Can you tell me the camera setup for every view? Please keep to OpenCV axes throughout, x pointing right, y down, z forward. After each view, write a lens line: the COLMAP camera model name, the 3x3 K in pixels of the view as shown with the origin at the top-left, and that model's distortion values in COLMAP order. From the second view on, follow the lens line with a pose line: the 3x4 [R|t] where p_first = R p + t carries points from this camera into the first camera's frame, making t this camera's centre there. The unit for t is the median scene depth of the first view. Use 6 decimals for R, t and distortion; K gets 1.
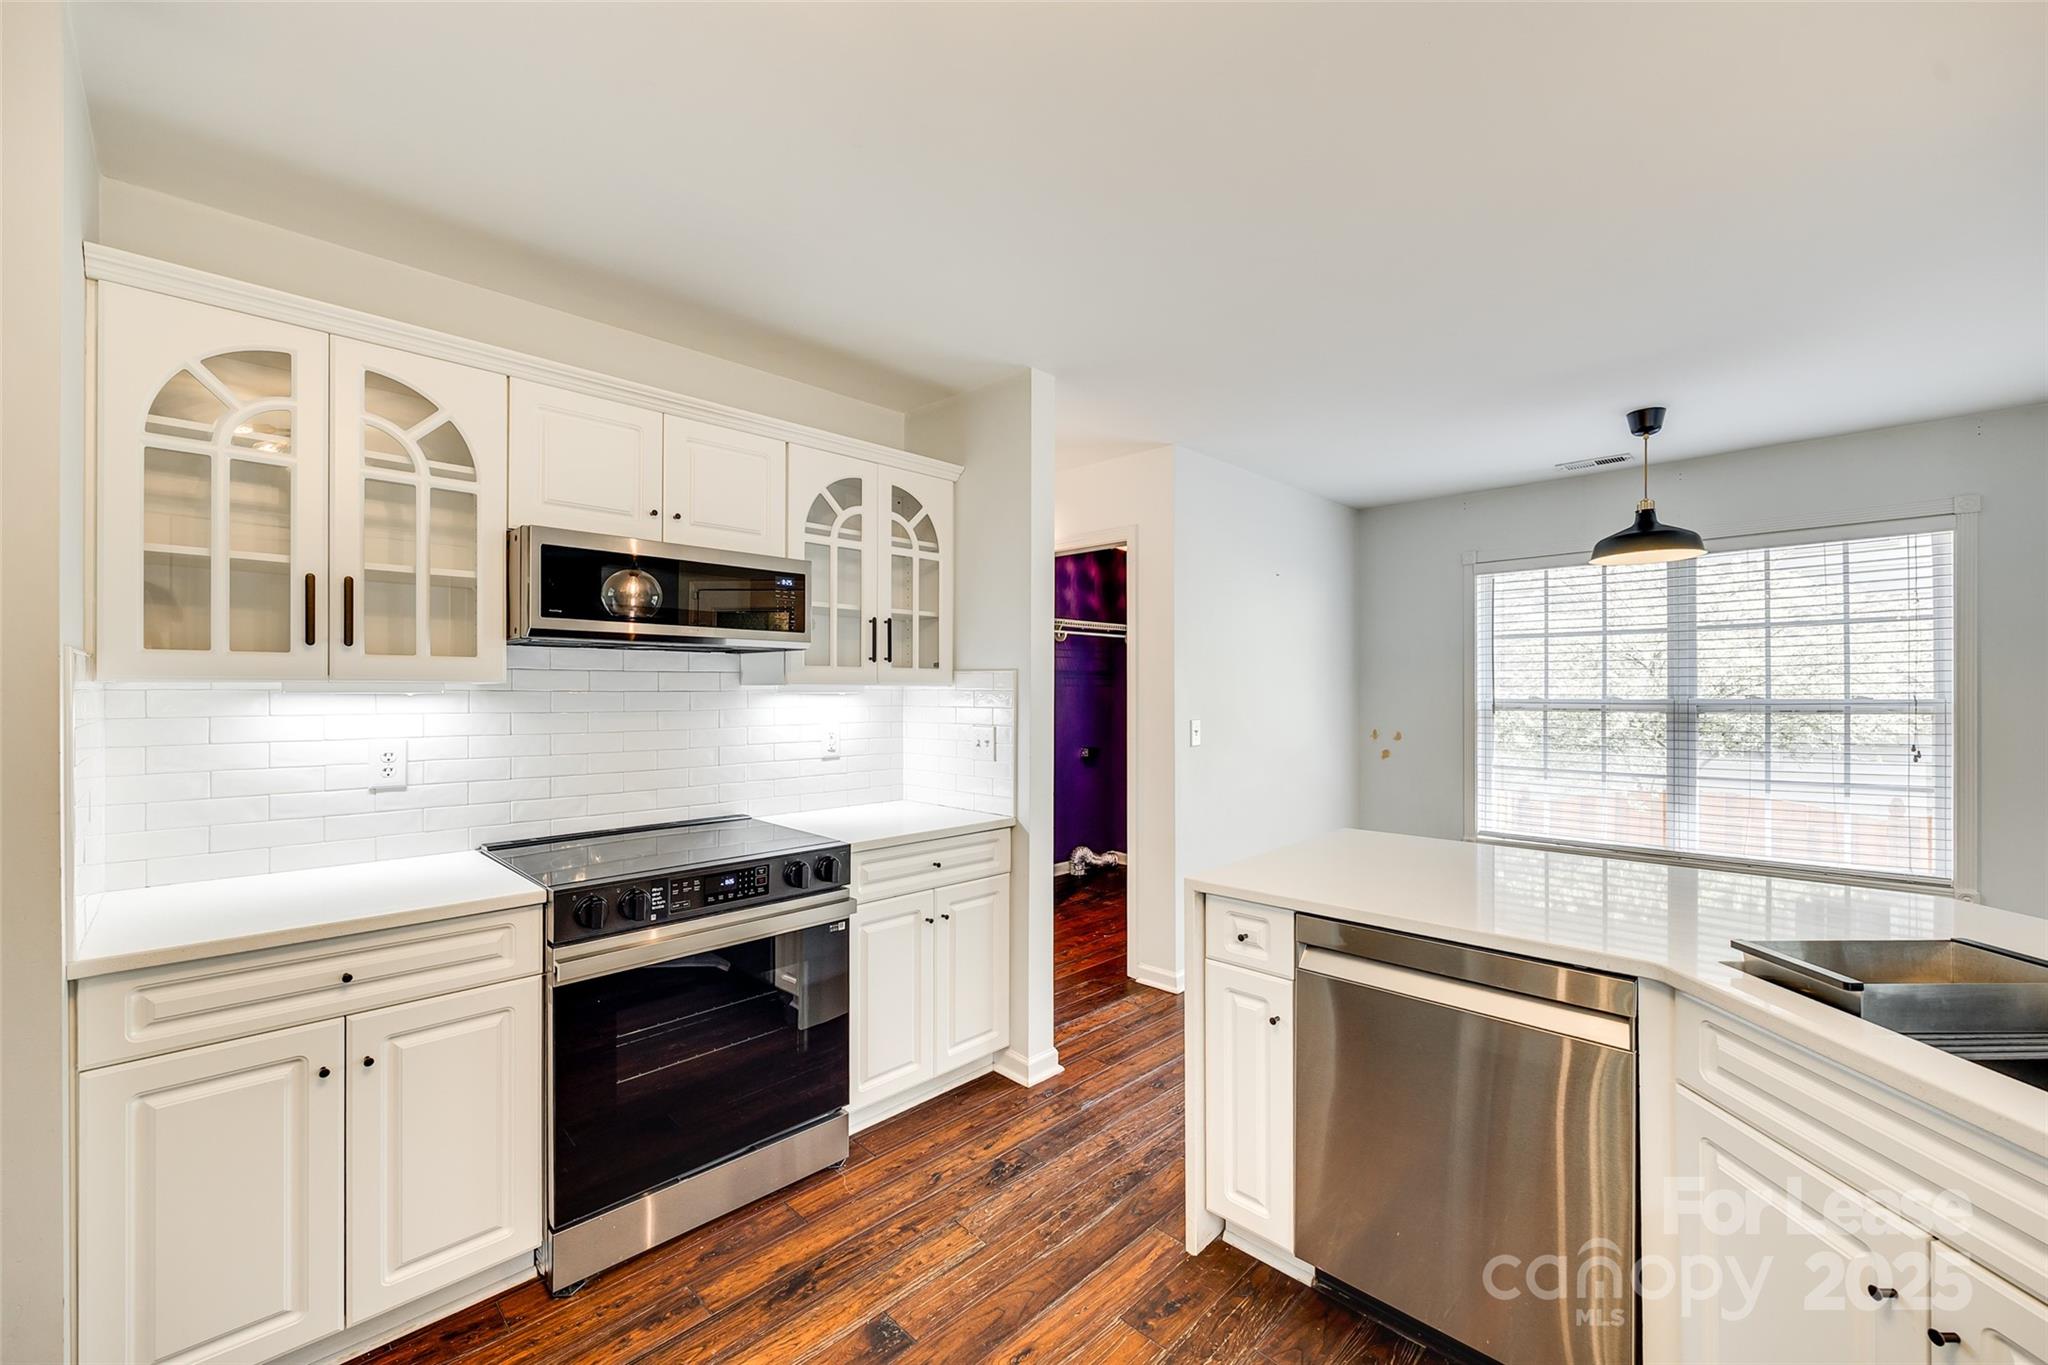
lens RADIAL K [[823.1, 0, 1034.6], [0, 823.1, 681.3], [0, 0, 1]] dist [-0.003522, -0.000357]
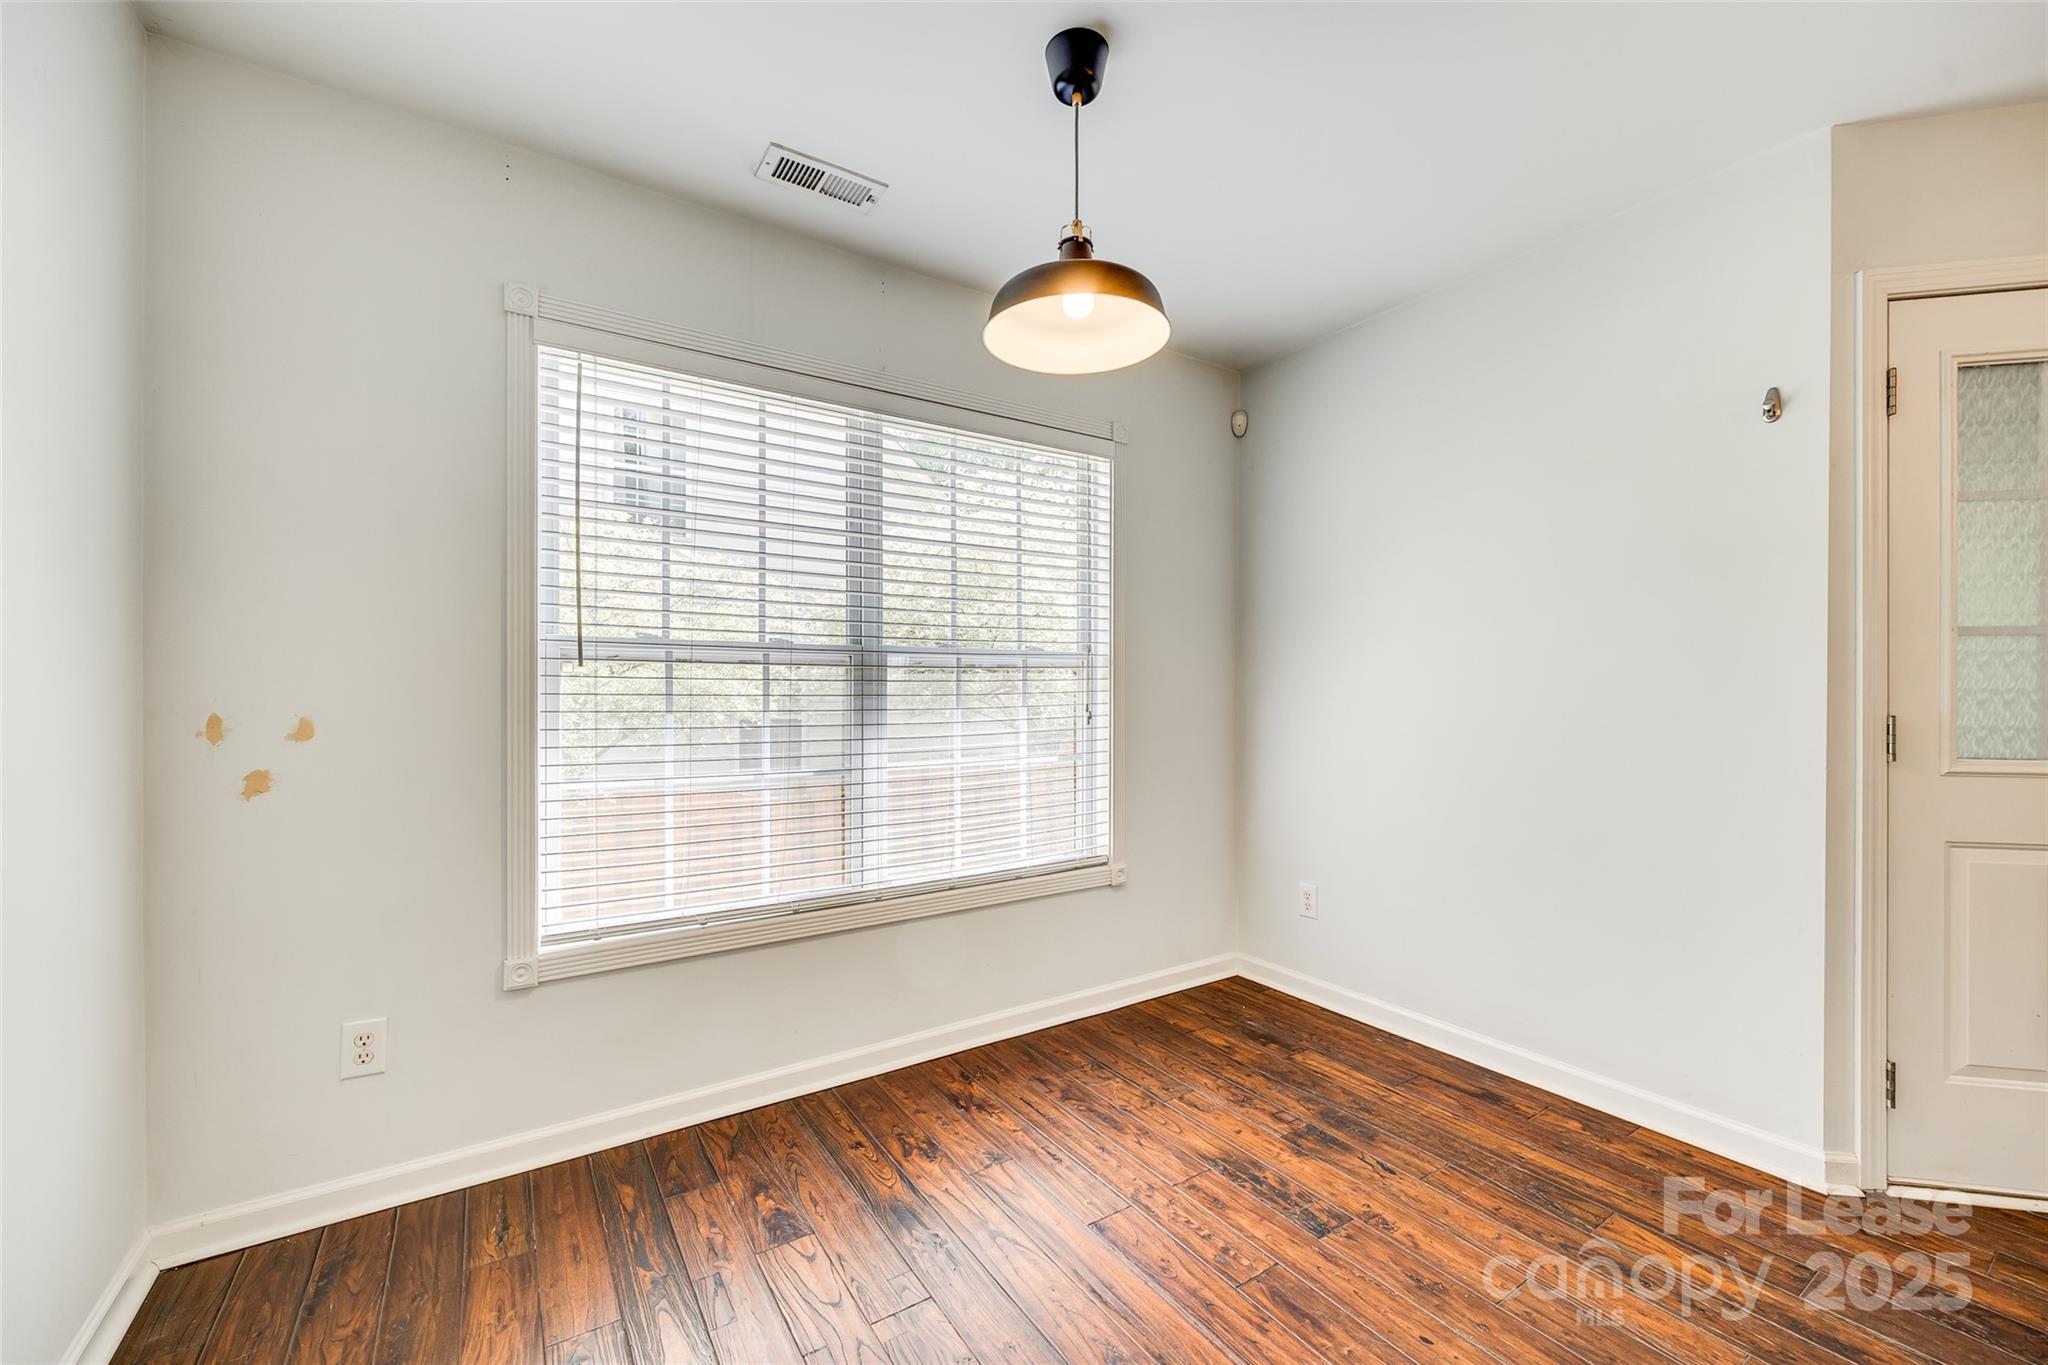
lens RADIAL K [[823.1, 0, 1032.0], [0, 823.1, 692.7], [0, 0, 1]] dist [-0.003522, -0.000357]
pose [[0.225845, -0.002853, 0.974159, 0.214439], [-0.017451, 0.999823, 0.006974, 0.055329], [-0.974007, -0.018575, 0.225756, 0.785751]]
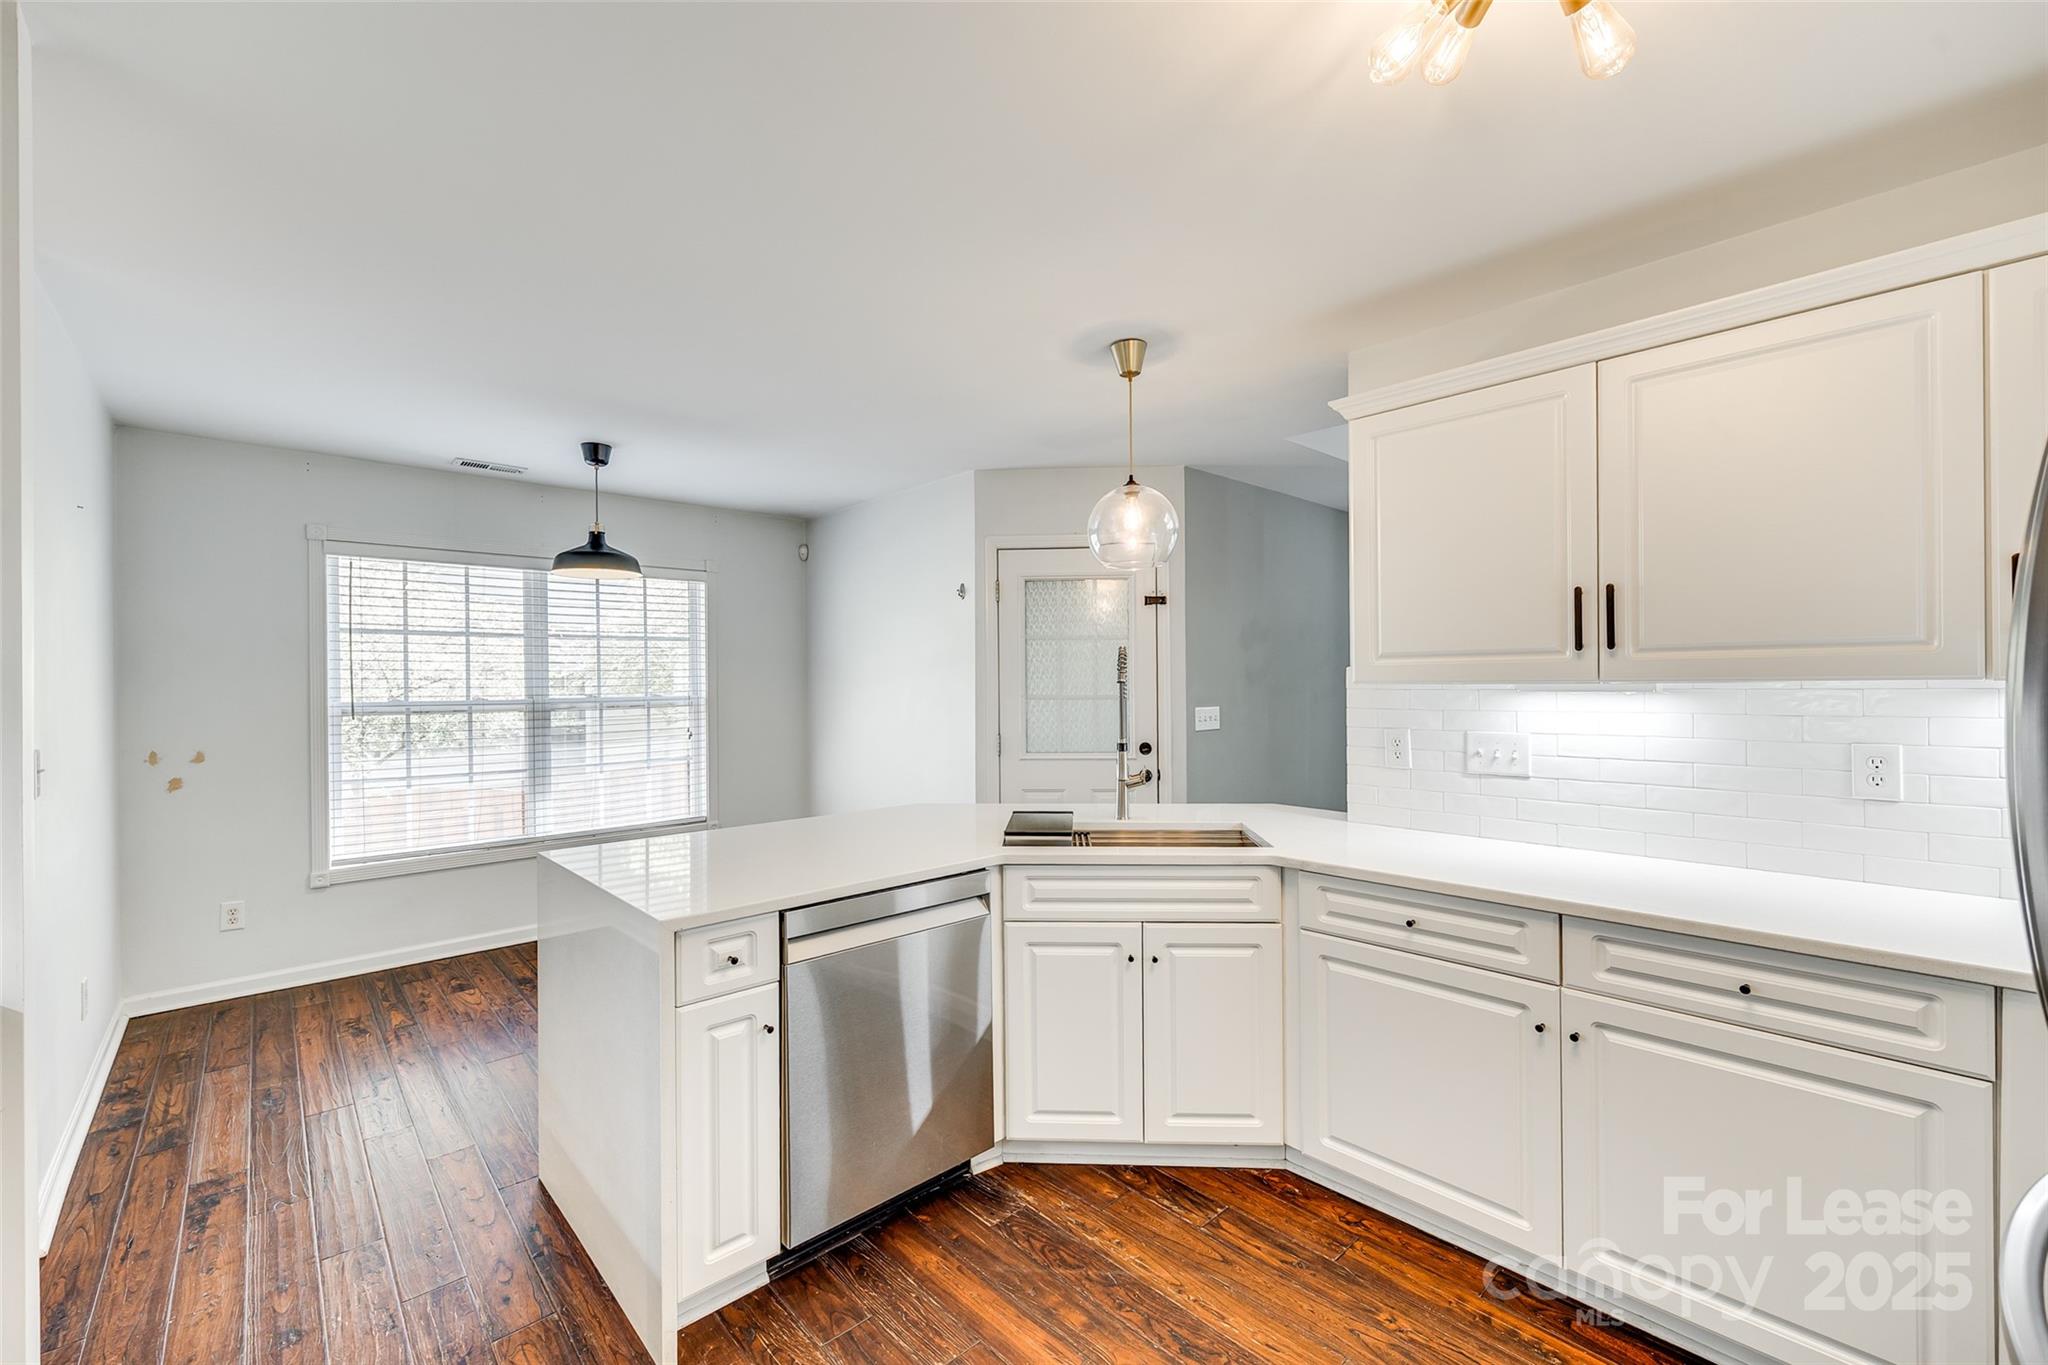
lens RADIAL K [[823.1, 0, 1029.1], [0, 823.1, 683.1], [0, 0, 1]] dist [-0.003522, -0.000357]
pose [[0.047075, 0.004871, 0.998879, -0.313406], [-0.002560, 0.999985, -0.004755, 0.003946], [-0.998888, -0.002333, 0.047087, 0.303667]]
